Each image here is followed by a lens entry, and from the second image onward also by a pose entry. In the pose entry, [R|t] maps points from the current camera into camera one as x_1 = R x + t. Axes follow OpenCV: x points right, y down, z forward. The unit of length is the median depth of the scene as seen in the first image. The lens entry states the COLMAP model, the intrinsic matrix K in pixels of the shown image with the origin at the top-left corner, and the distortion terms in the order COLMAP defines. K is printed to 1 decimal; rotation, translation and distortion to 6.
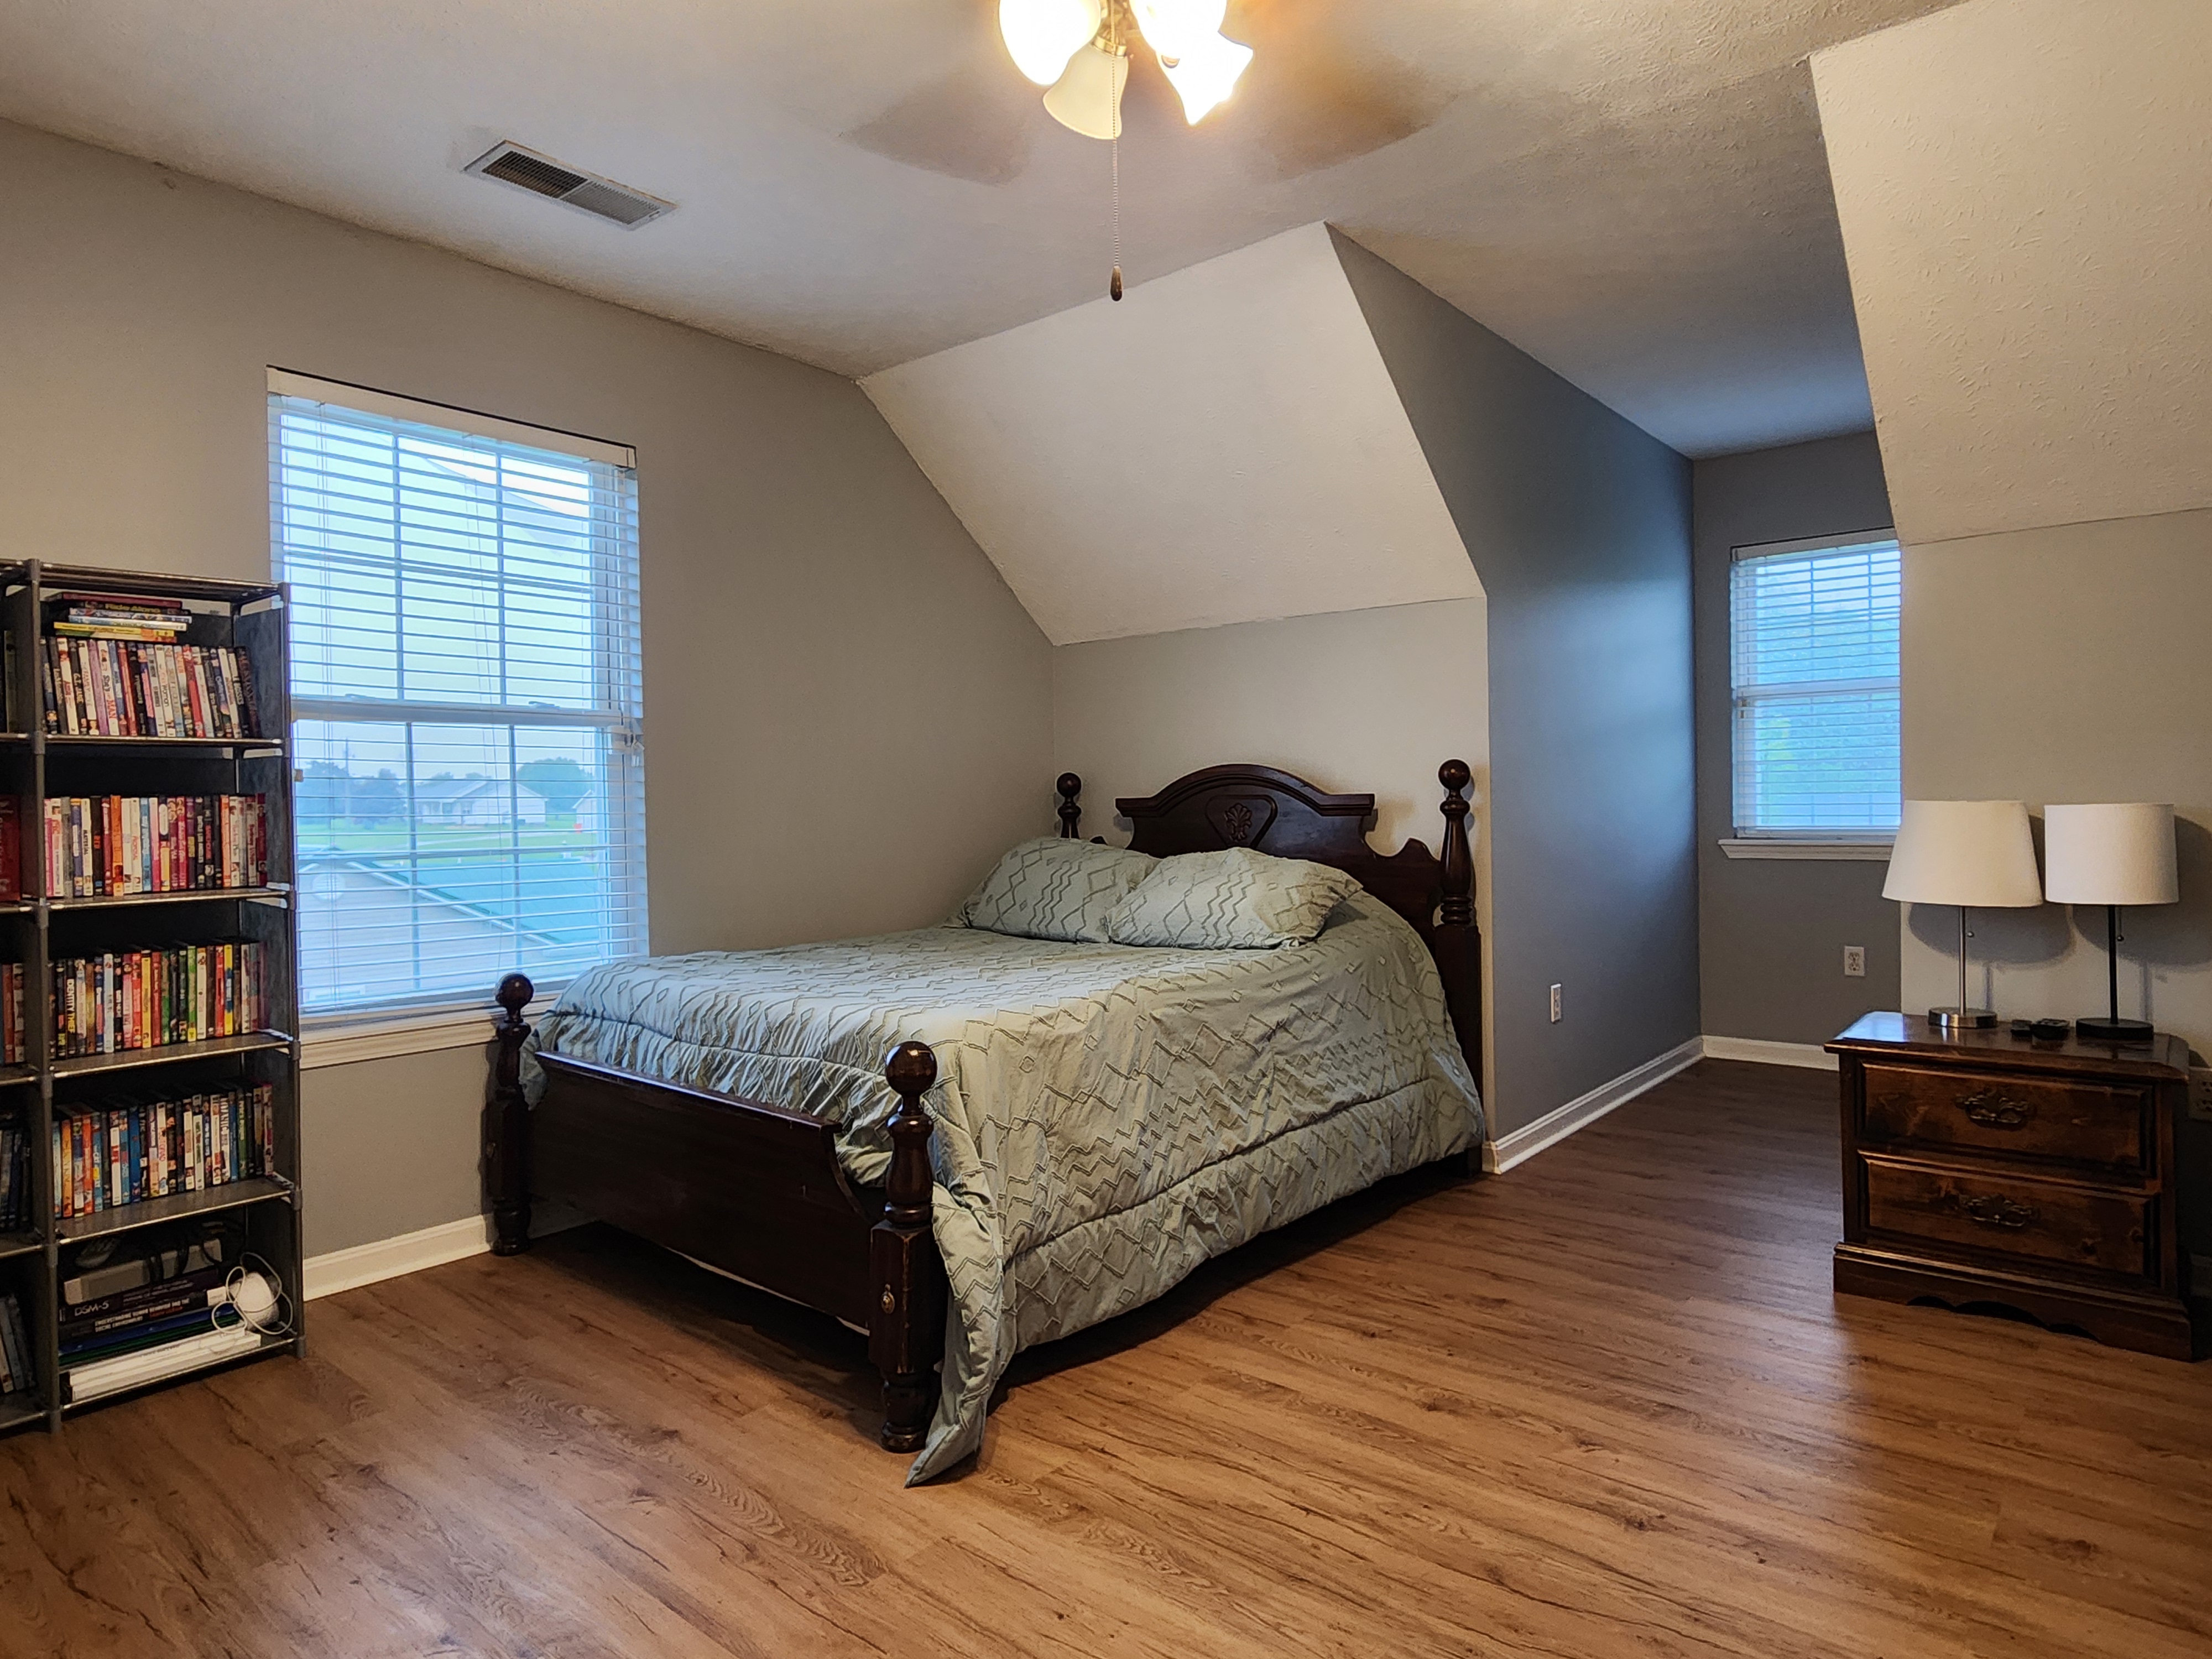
lens RADIAL K [[1274.3, 0, 1106.0], [0, 1274.3, 829.5], [0, 0, 1]] dist [-0.001441, -0.000333]
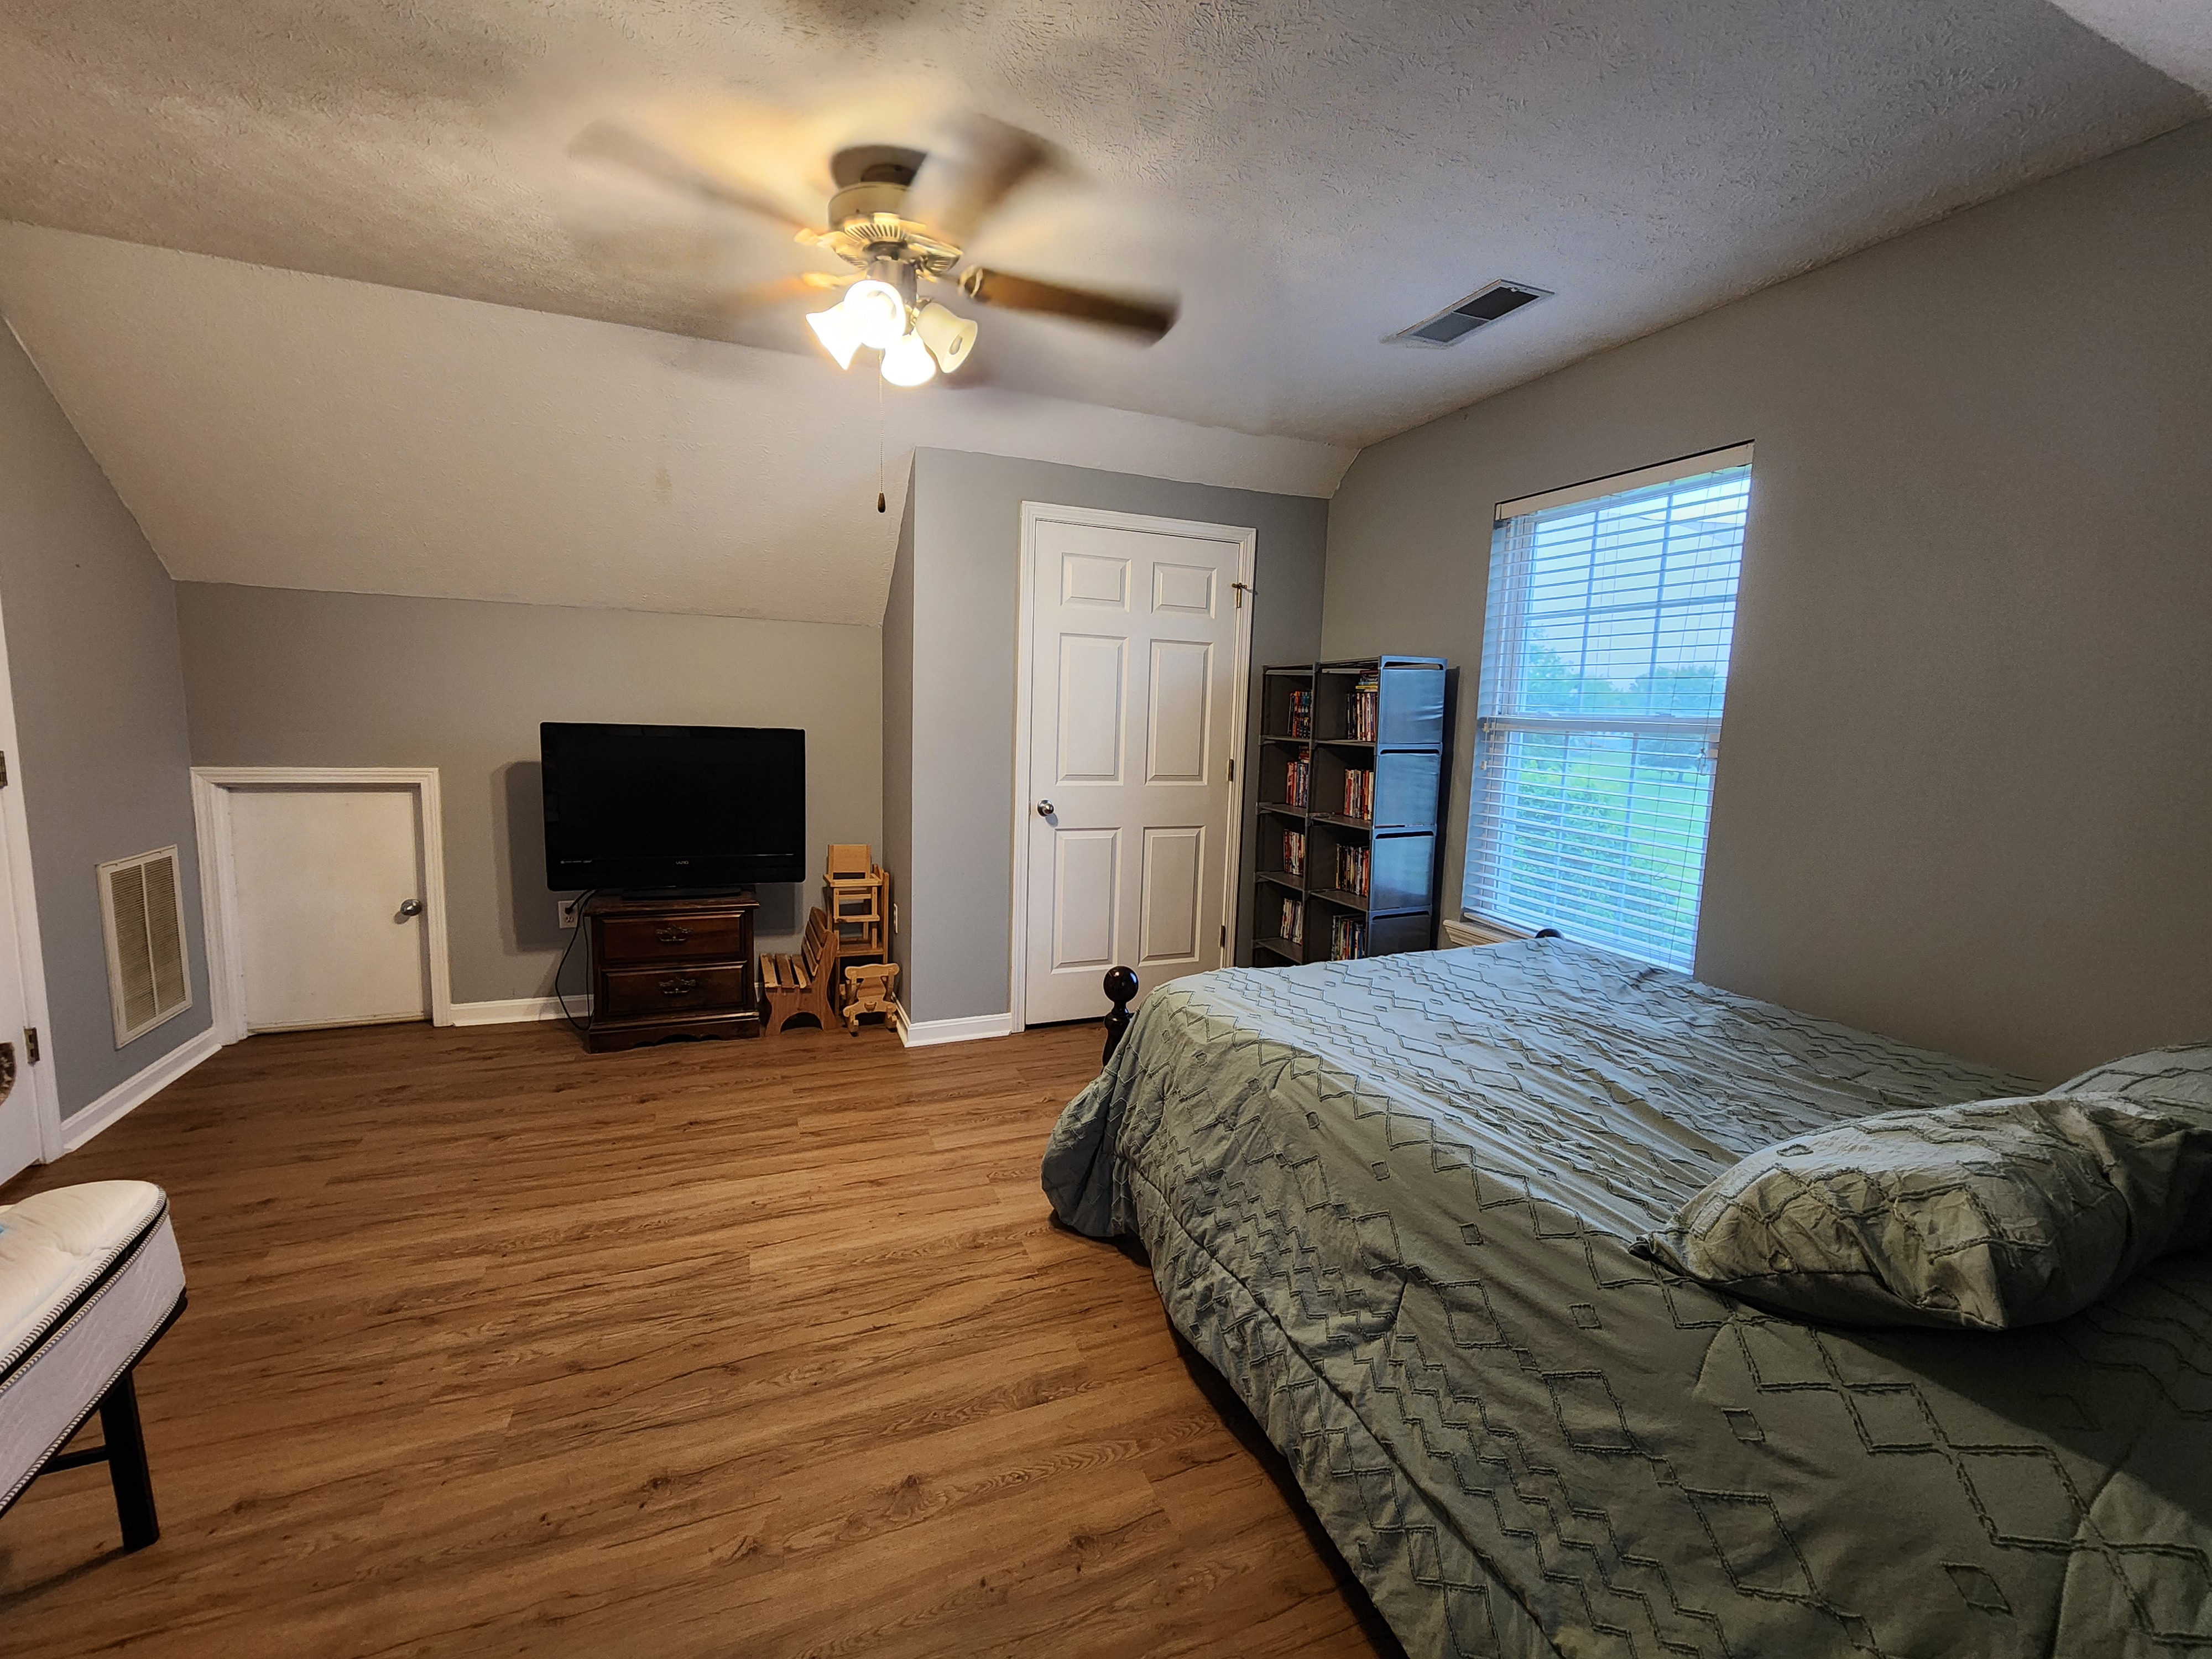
lens RADIAL K [[908.6, 0, 1106.0], [0, 908.6, 829.5], [0, 0, 1]] dist [-0.001405, 0.000143]
pose [[-0.465794, 0.115634, -0.877306, 0.700568], [-0.046065, 0.986912, 0.154538, -0.140203], [0.883694, 0.112396, -0.454371, 1.326486]]
